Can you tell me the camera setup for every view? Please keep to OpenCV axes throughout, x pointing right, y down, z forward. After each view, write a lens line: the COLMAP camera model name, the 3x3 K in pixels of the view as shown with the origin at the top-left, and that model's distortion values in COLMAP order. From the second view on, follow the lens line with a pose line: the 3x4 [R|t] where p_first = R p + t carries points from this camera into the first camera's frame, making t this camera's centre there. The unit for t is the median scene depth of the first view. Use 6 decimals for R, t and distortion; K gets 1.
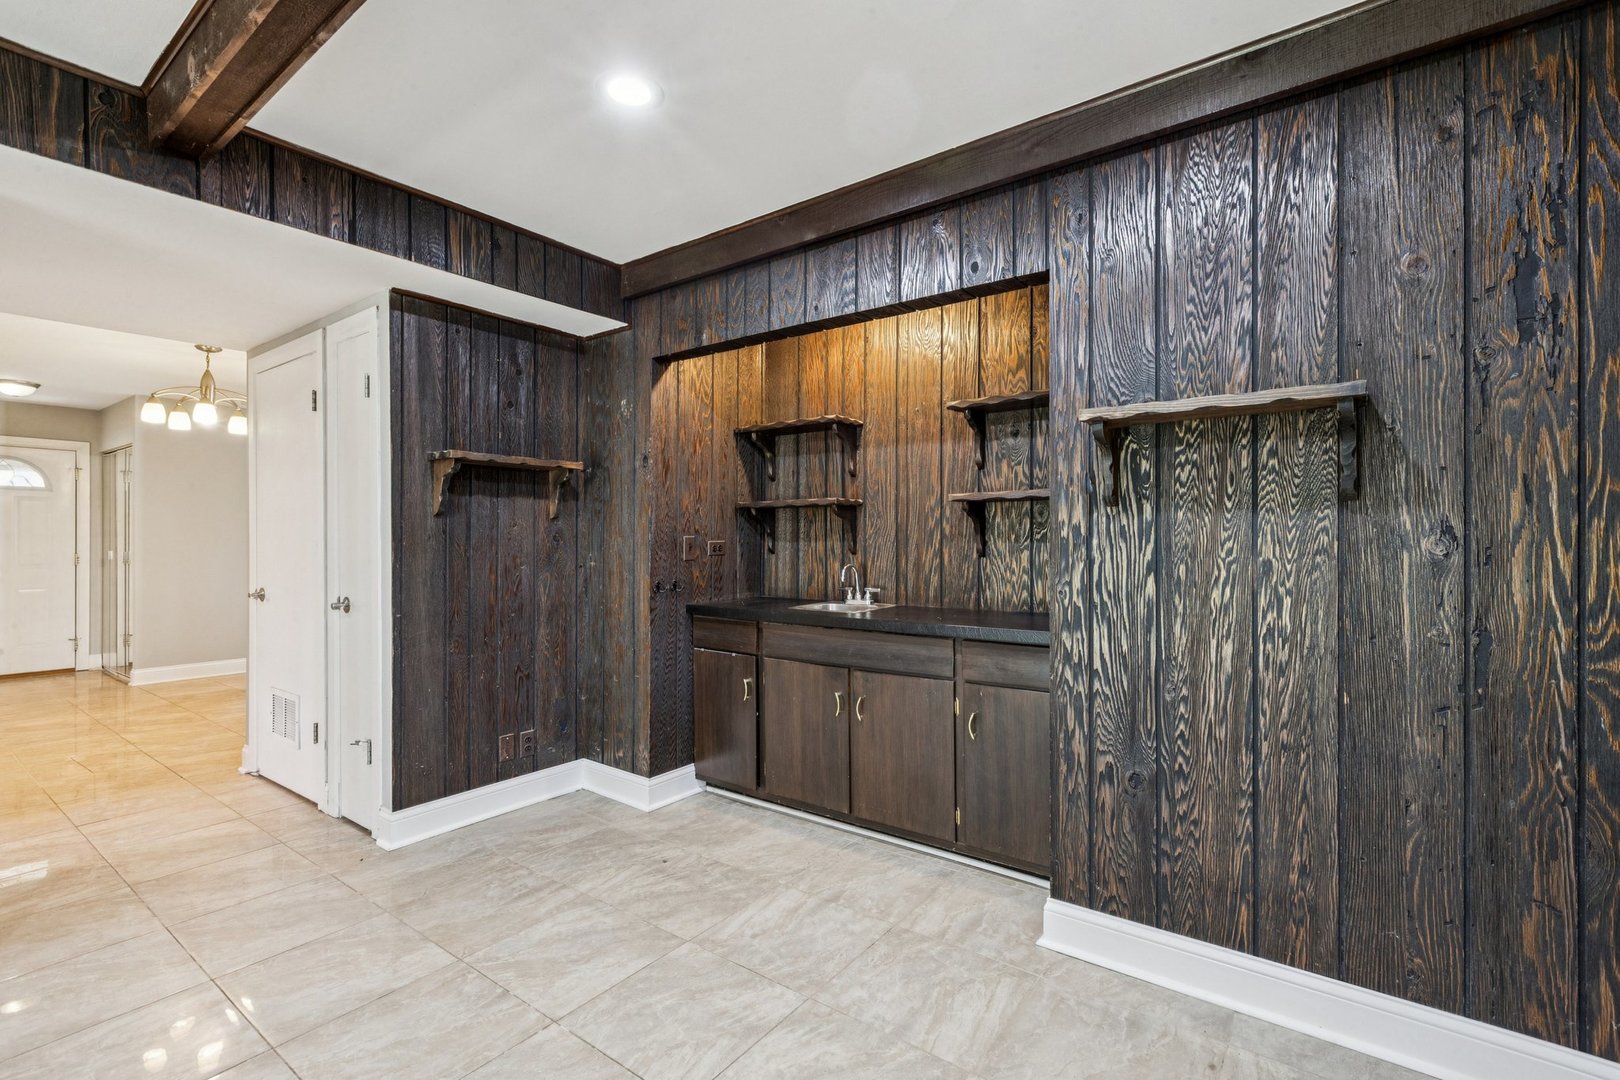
lens RADIAL K [[735.4, 0, 804.5], [0, 735.4, 558.1], [0, 0, 1]] dist [0.001946, -0.000770]
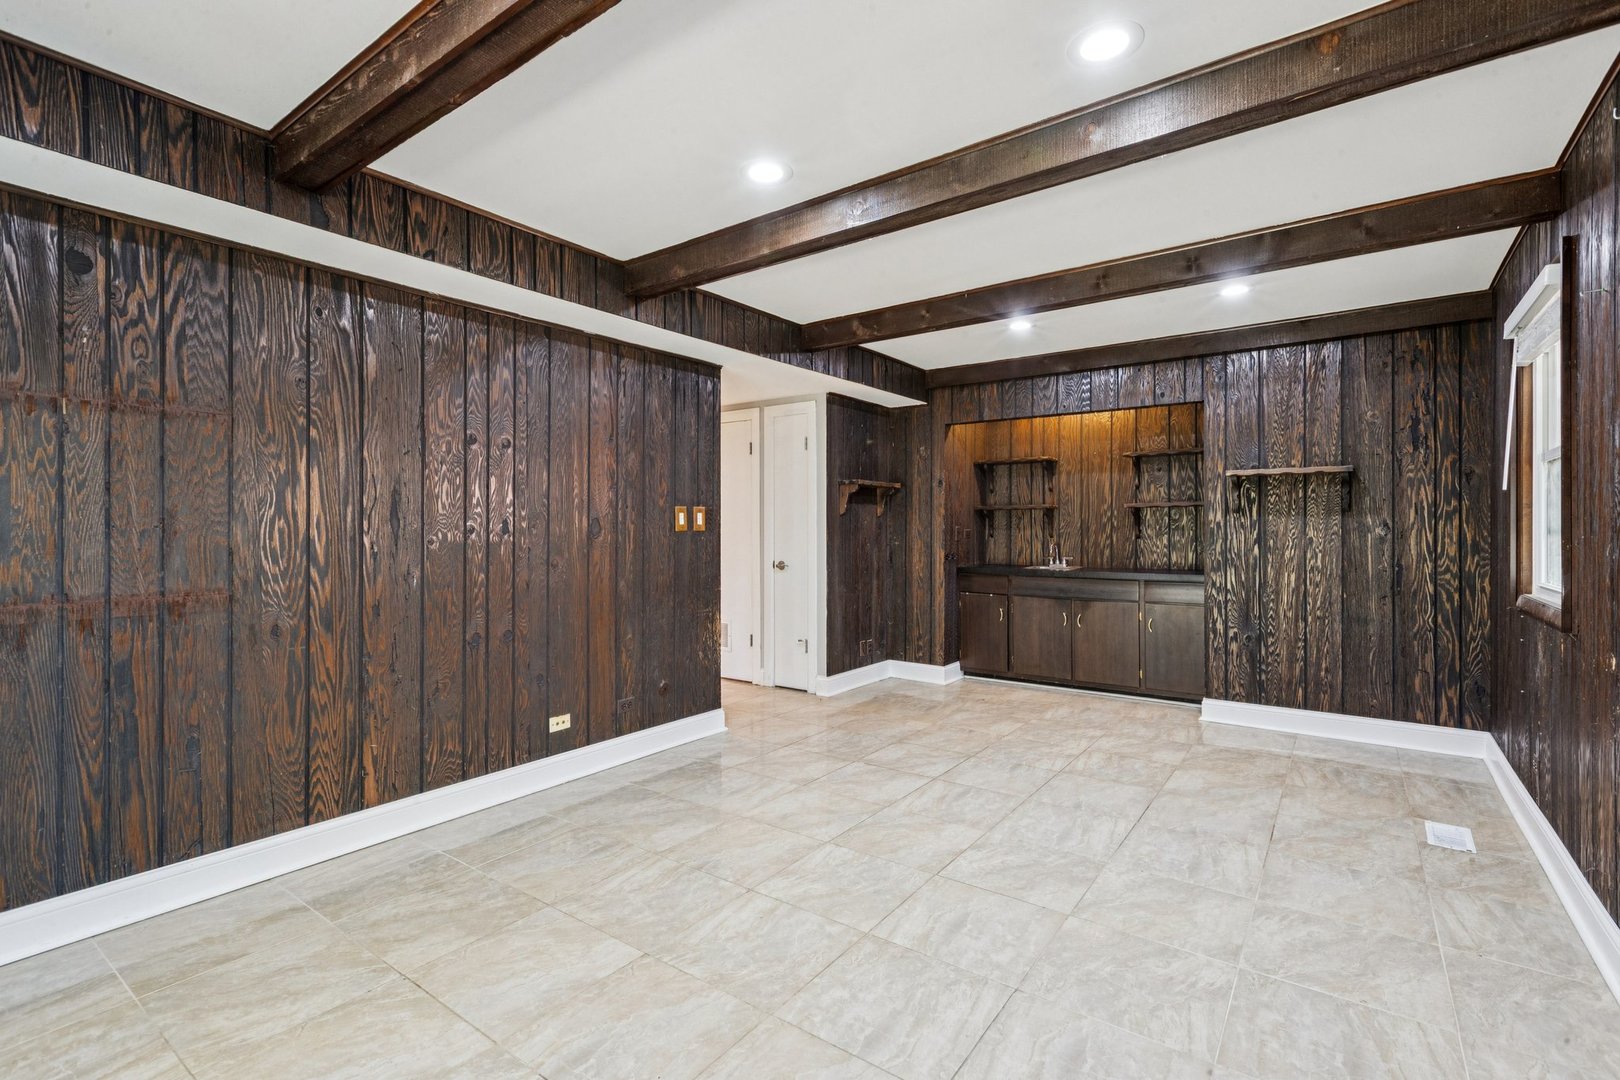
lens RADIAL K [[735.4, 0, 800.9], [0, 735.4, 547.0], [0, 0, 1]] dist [0.001946, -0.000770]
pose [[0.999984, -0.000070, 0.005624, -0.856094], [0.000082, 0.999998, -0.002089, 0.032427], [-0.005624, 0.002090, 0.999982, -1.130881]]
